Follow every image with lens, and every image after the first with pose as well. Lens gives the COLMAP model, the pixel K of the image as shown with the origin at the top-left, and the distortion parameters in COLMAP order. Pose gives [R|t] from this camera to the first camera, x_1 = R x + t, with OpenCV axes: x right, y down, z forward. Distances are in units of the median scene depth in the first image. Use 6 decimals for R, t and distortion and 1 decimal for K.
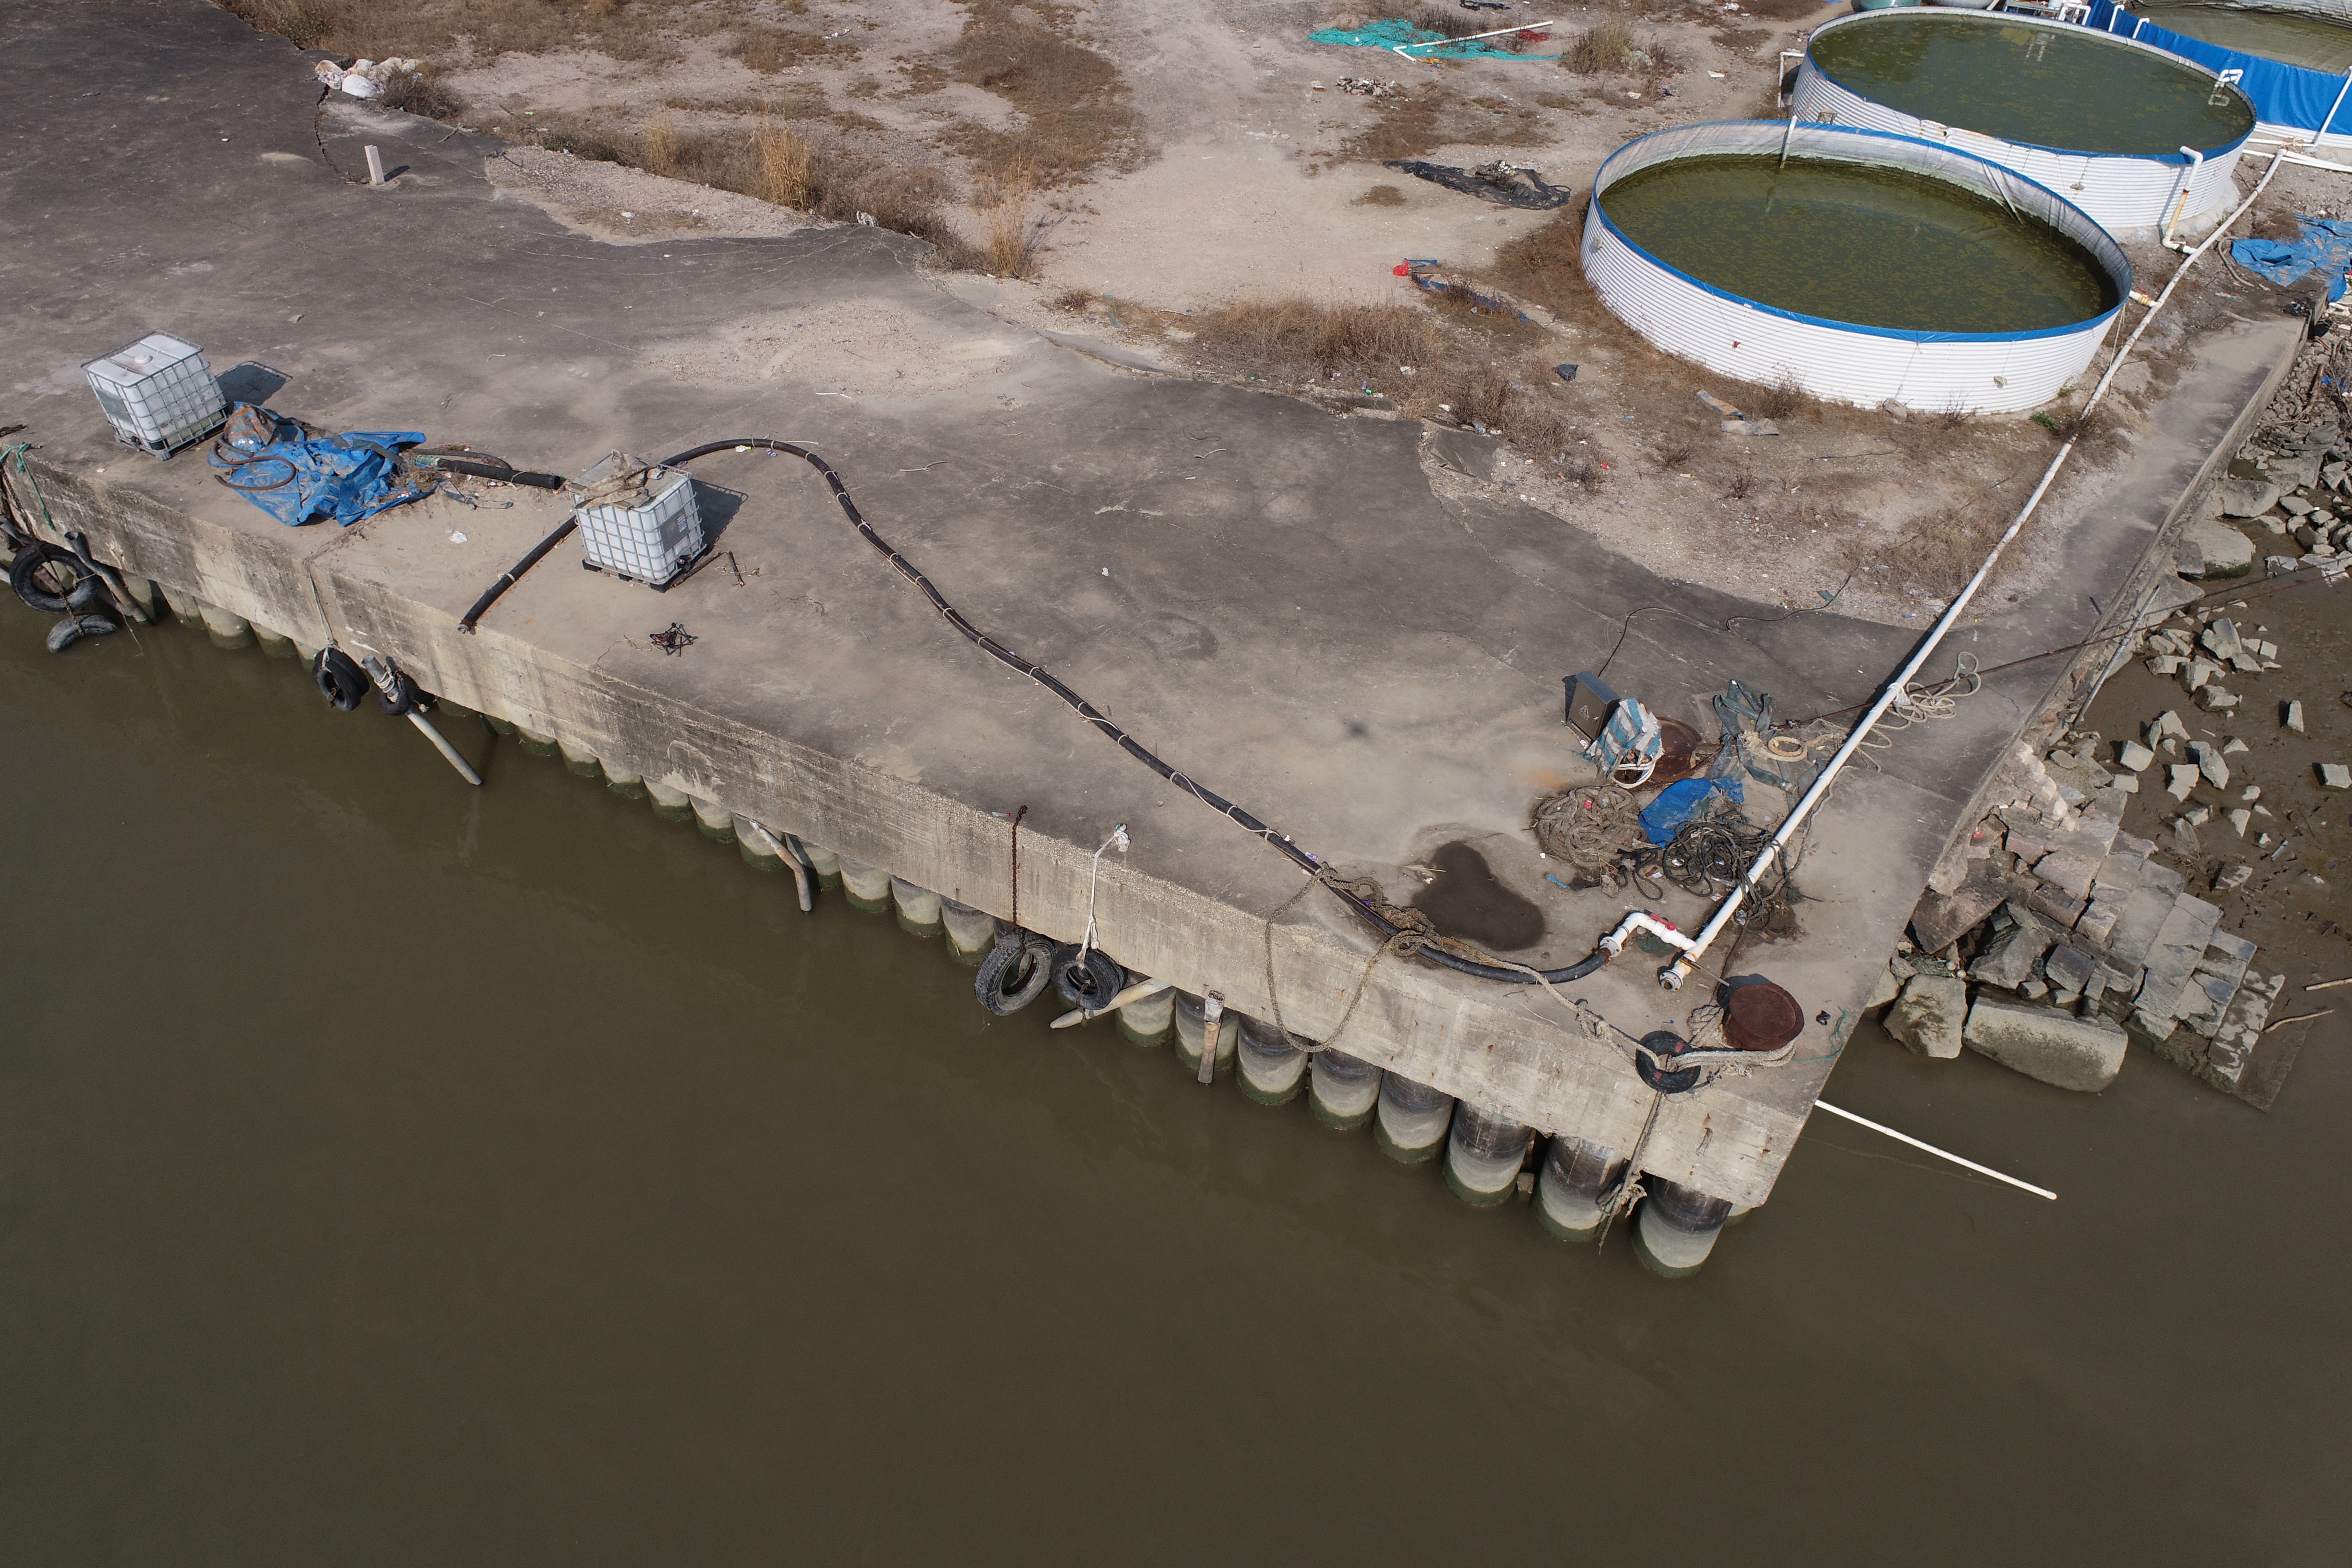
lens RADIAL K [[1563.4, 0, 1173.3], [0, 1563.4, 814.4], [0, 0, 1]] dist [-0.008003, 0.001397]
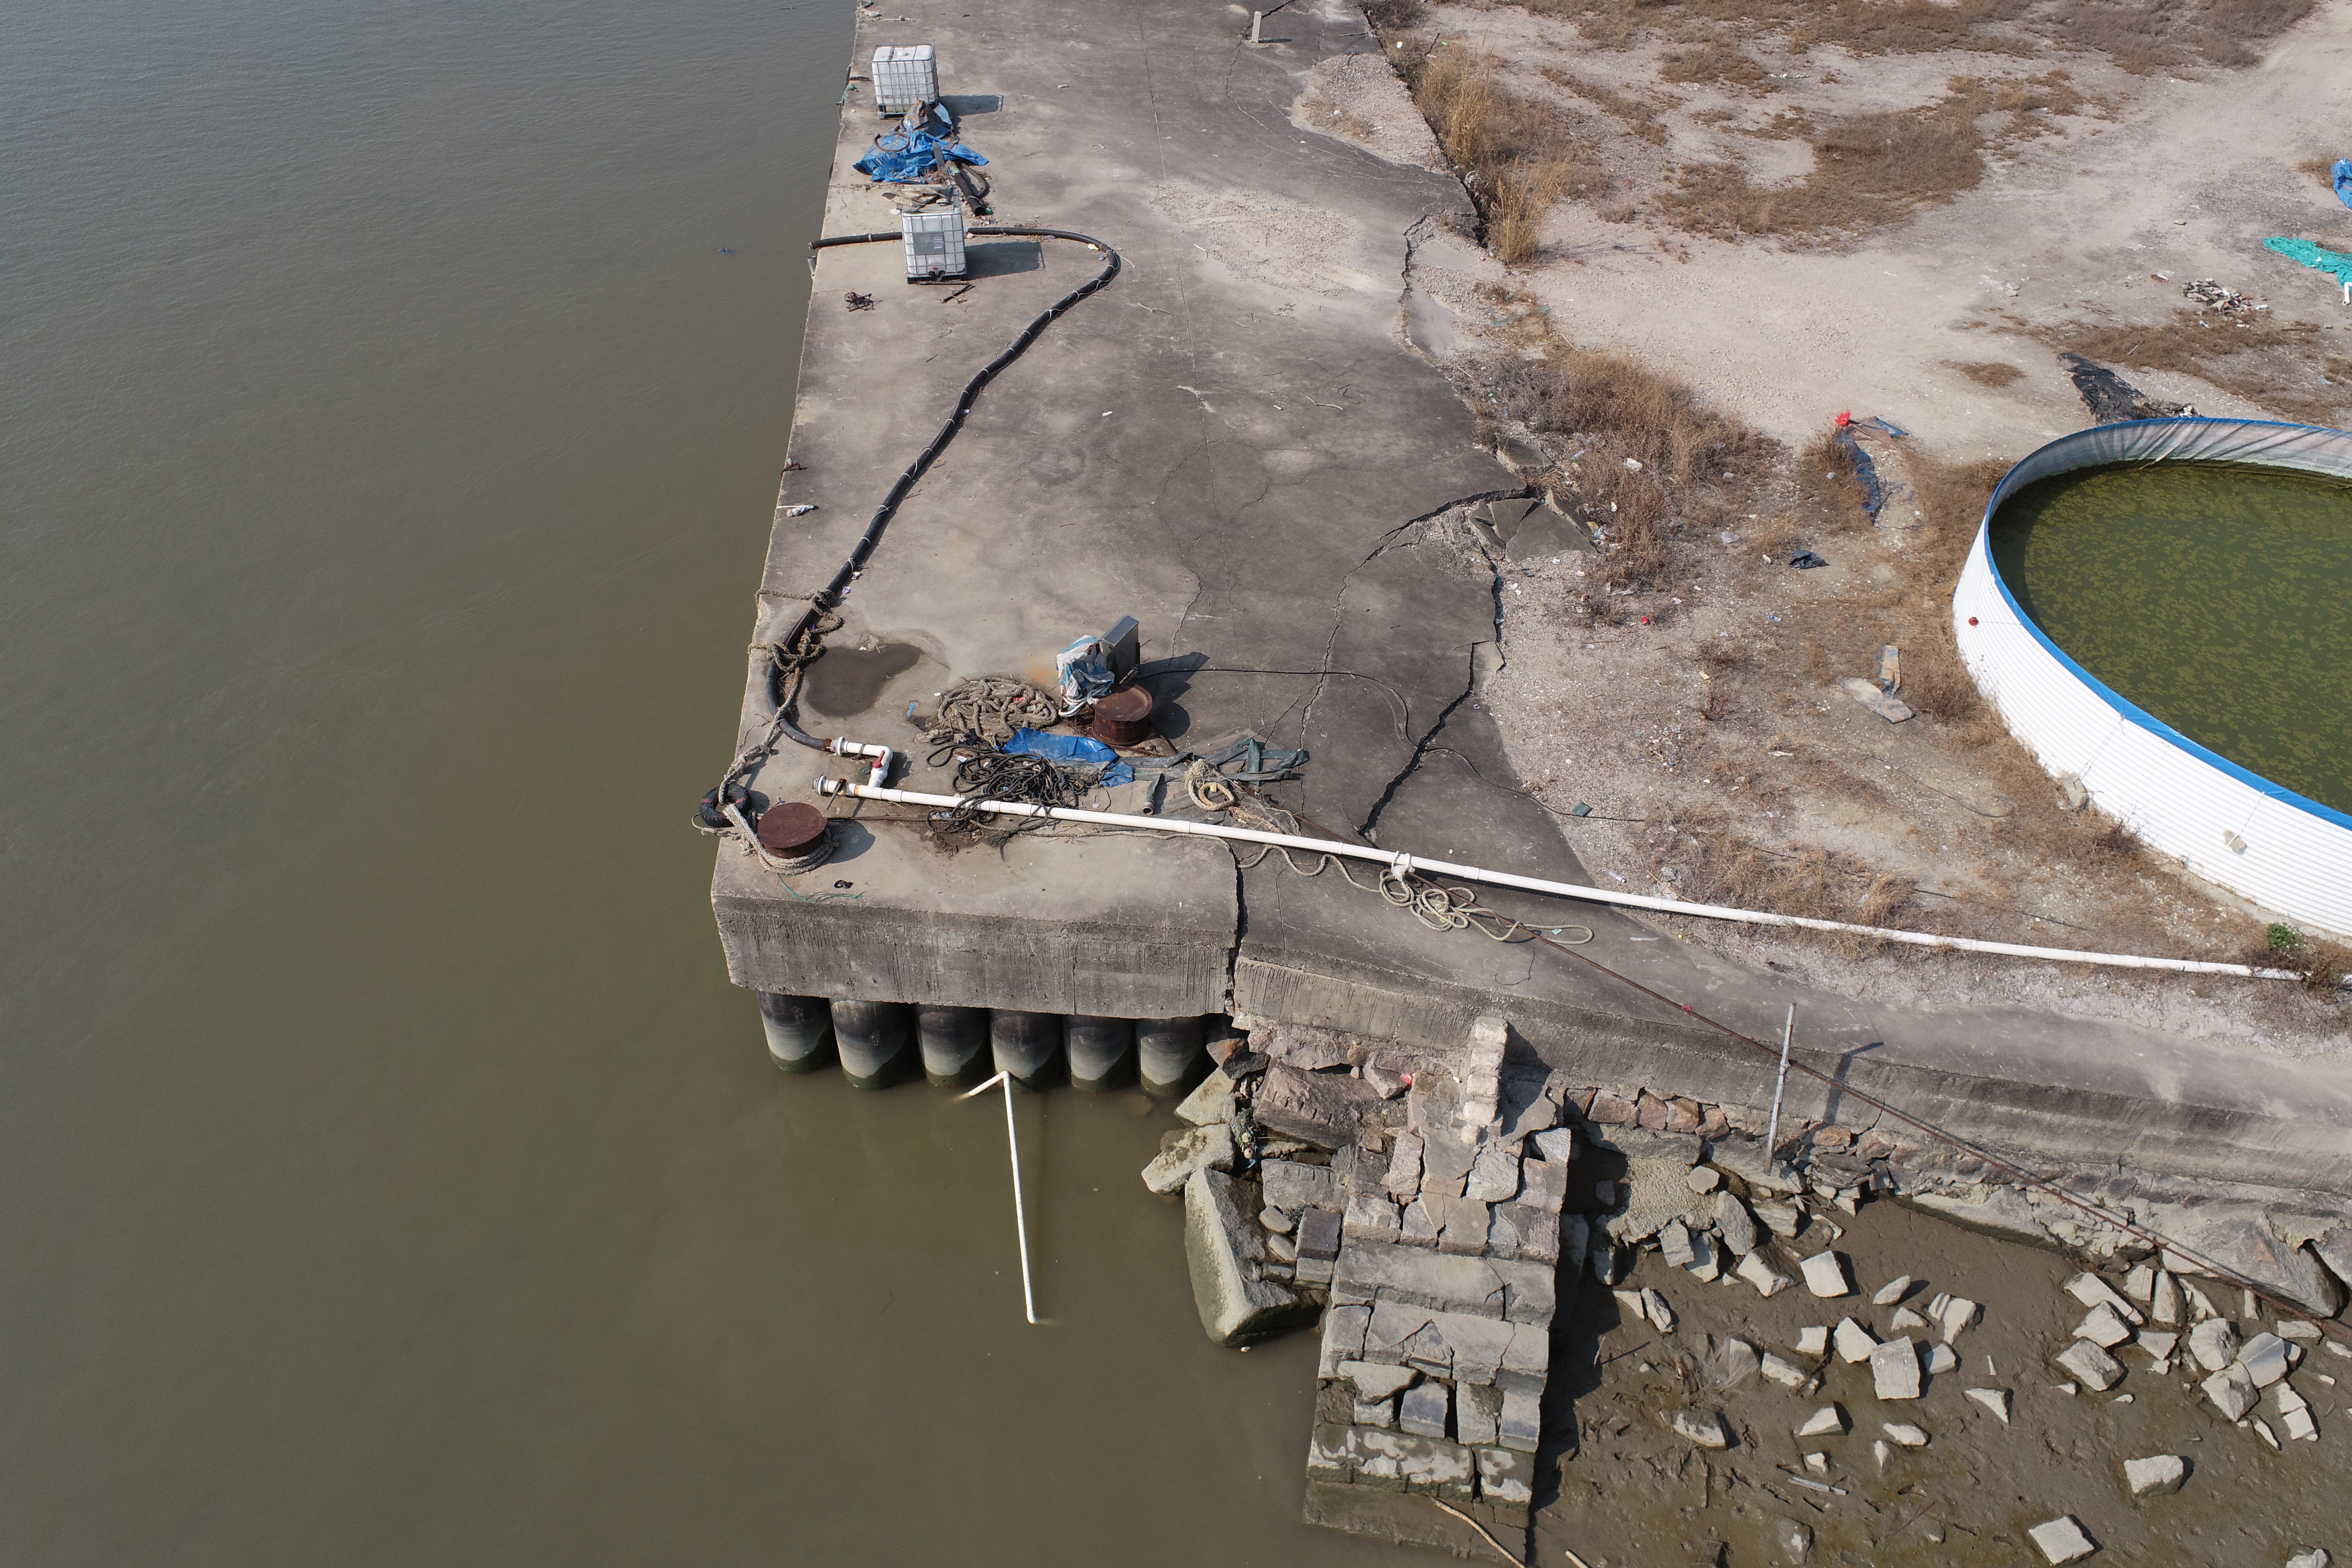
lens RADIAL K [[1563.4, 0, 1173.3], [0, 1563.4, 814.4], [0, 0, 1]] dist [-0.008003, 0.001397]
pose [[0.517370, 0.563084, -0.644411, 0.800246], [-0.587493, 0.781244, 0.210976, -0.176161], [0.622239, 0.269434, 0.734999, 0.234931]]
